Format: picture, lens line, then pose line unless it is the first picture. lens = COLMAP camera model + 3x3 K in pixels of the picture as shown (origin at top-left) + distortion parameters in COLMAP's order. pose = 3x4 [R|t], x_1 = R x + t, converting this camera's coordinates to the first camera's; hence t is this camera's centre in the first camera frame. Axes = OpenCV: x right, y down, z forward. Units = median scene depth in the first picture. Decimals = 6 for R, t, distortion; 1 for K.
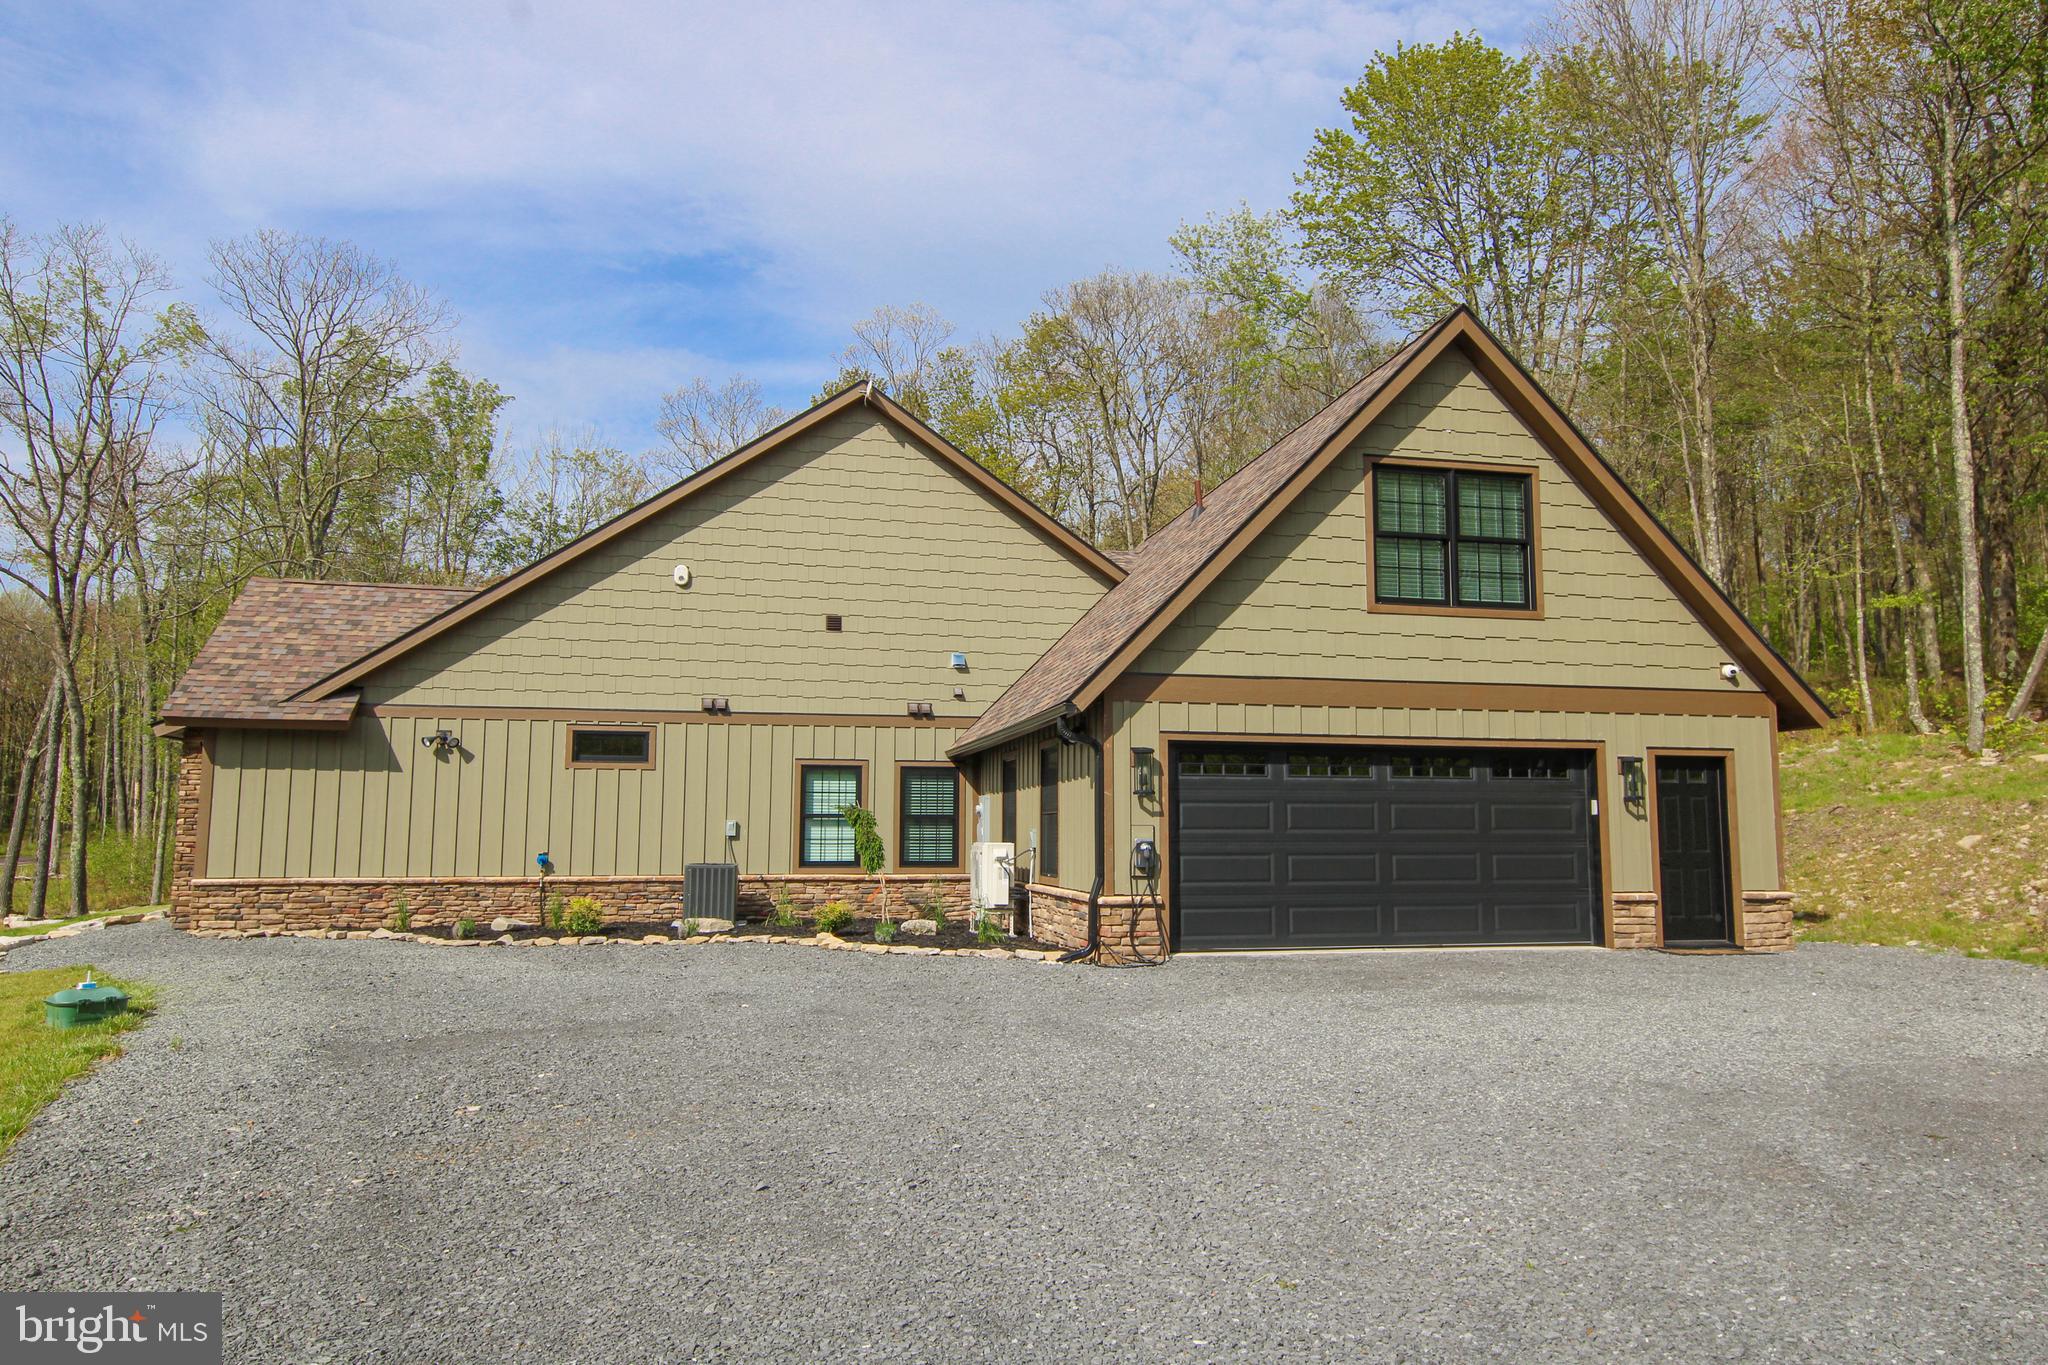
lens RADIAL K [[1318.6, 0, 1023.6], [0, 1318.6, 681.1], [0, 0, 1]] dist [0.007926, -0.000035]
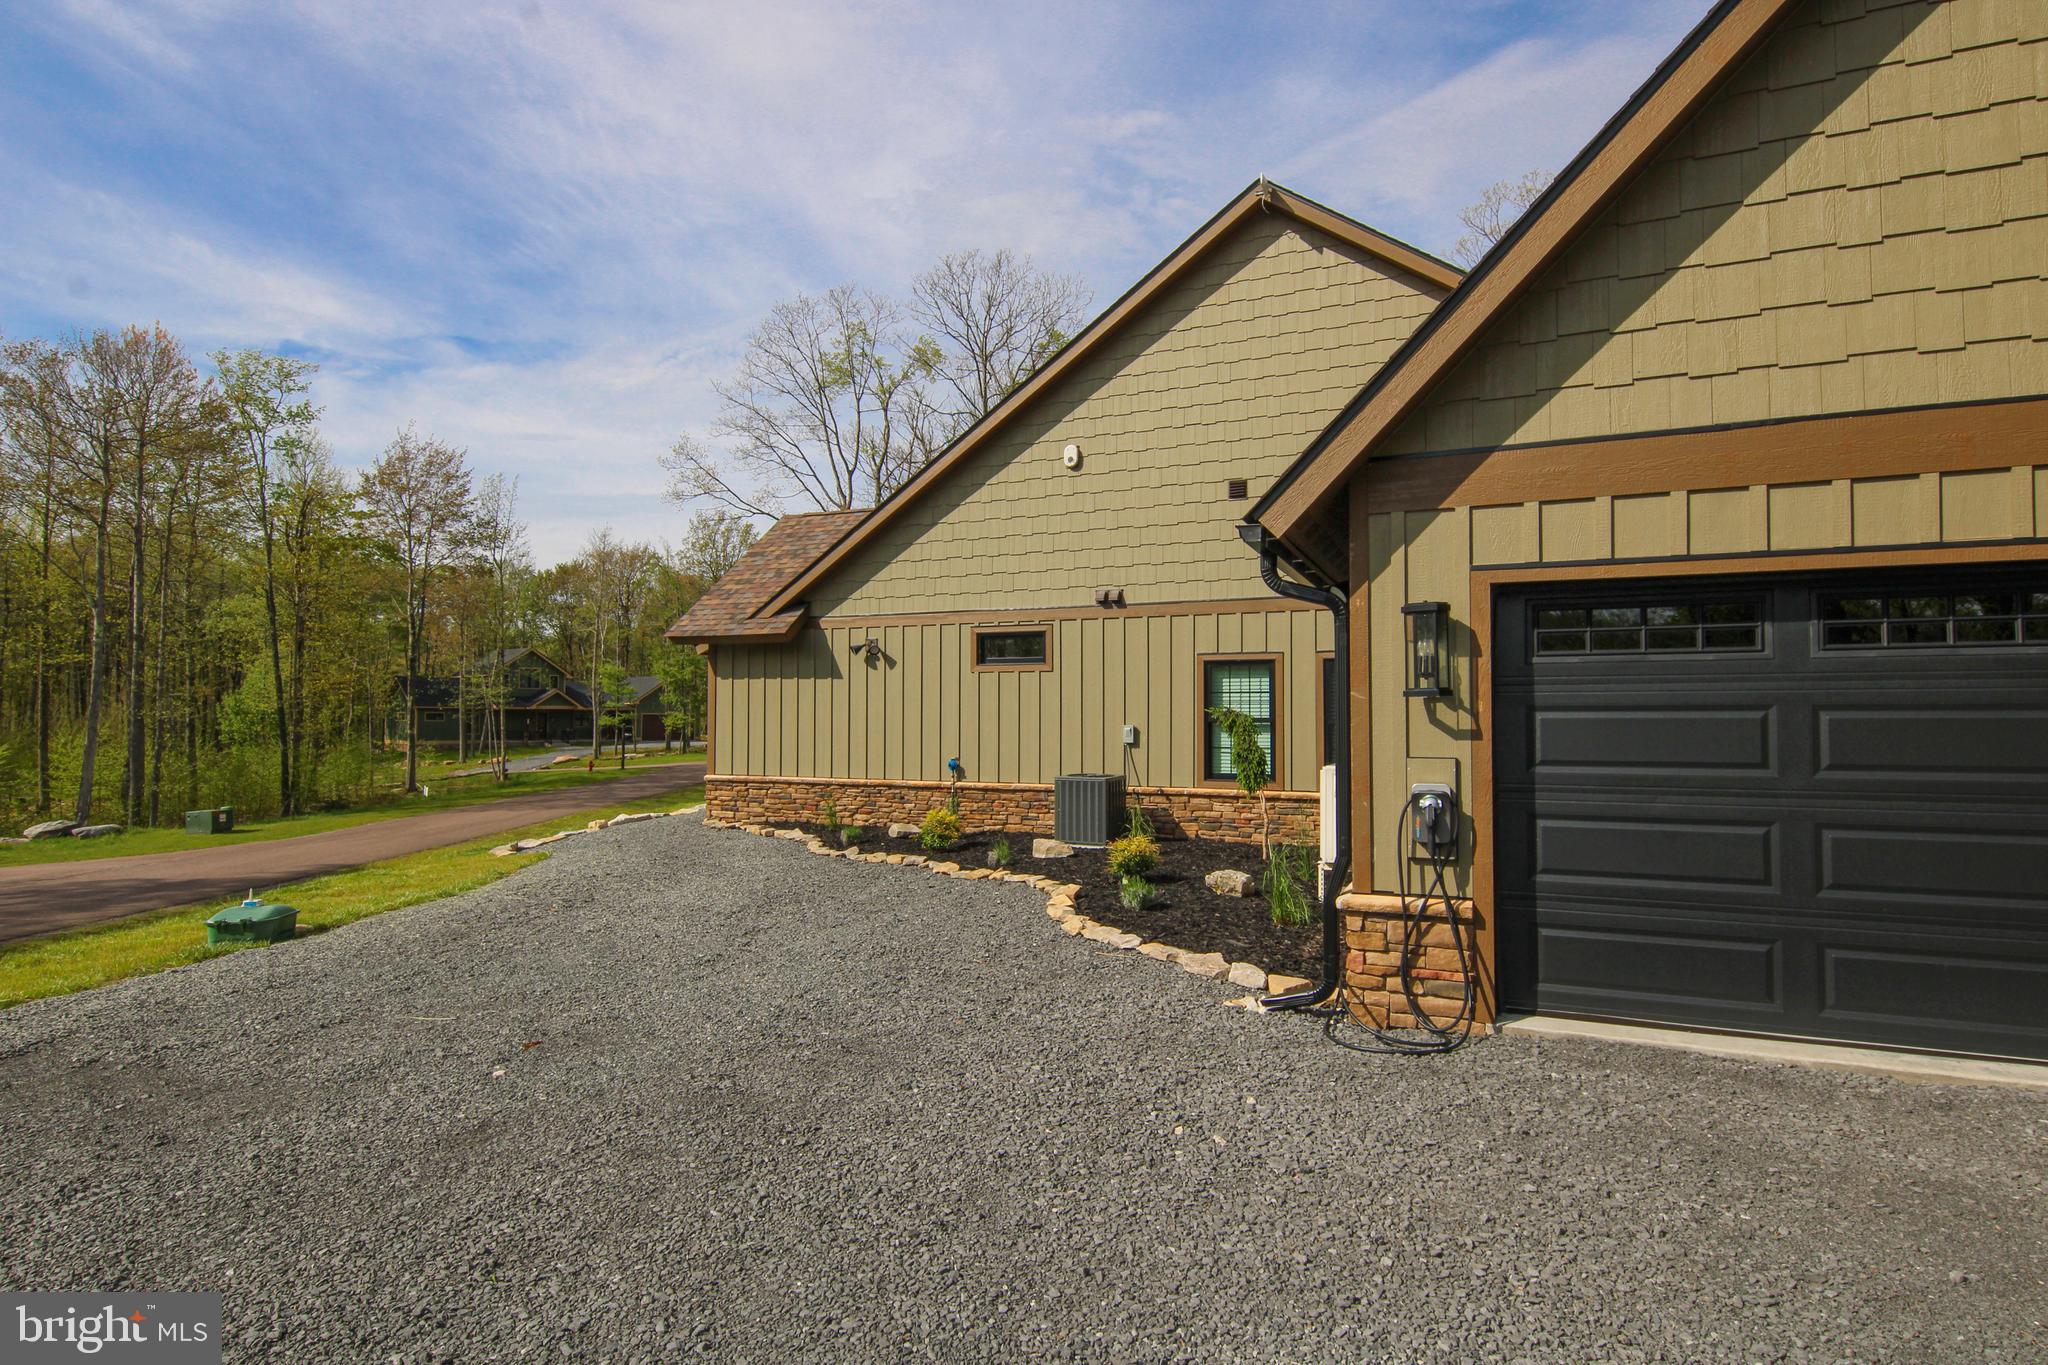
lens RADIAL K [[1043.6, 0, 1025.1], [0, 1043.6, 685.3], [0, 0, 1]] dist [0.005810, -0.001968]
pose [[0.816941, -0.019239, -0.576400, 0.130113], [0.065974, 0.996000, 0.060262, 0.032552], [0.572935, -0.087258, 0.814943, 0.399734]]
